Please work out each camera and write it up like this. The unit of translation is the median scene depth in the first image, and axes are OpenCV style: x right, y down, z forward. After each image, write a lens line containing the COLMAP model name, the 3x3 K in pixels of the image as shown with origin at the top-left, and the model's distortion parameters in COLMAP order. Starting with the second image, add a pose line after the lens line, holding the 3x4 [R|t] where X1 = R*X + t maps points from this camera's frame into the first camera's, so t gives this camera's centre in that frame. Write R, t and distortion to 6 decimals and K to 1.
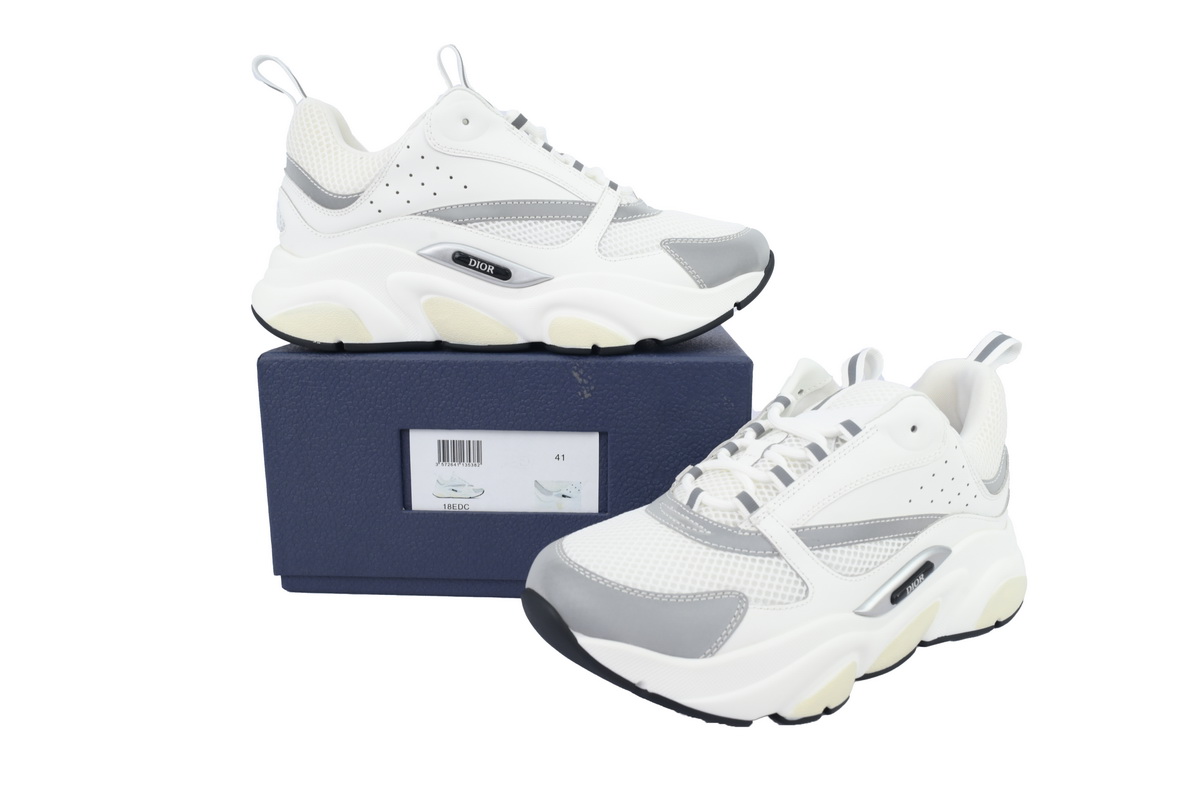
lens RADIAL K [[870.7, 0, 600.0], [0, 870.7, 400.0], [0, 0, 1]] dist [-0.002603, 0.001033]
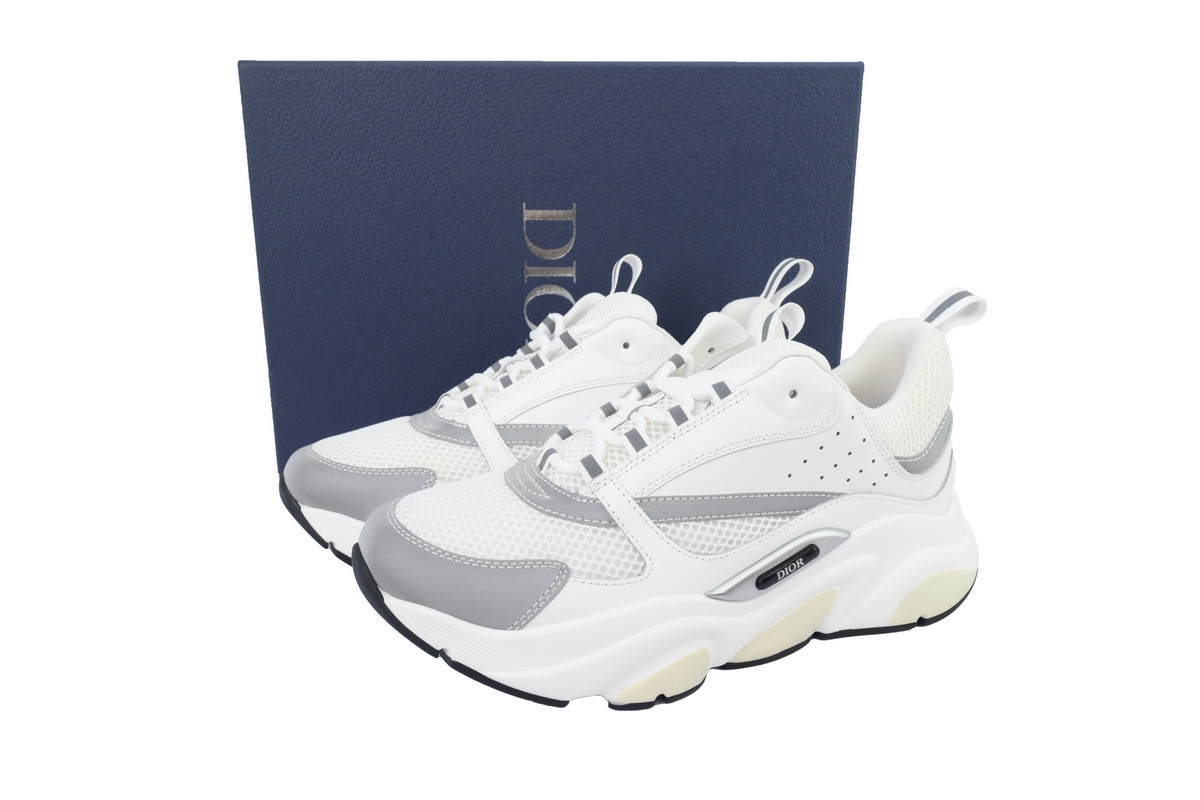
lens RADIAL K [[870.7, 0, 600.0], [0, 870.7, 400.0], [0, 0, 1]] dist [-0.002603, 0.001033]
pose [[0.983353, 0.039698, -0.177314, 0.338810], [-0.031744, 0.998368, 0.047475, 0.003443], [0.178910, -0.041056, 0.983009, 0.103452]]
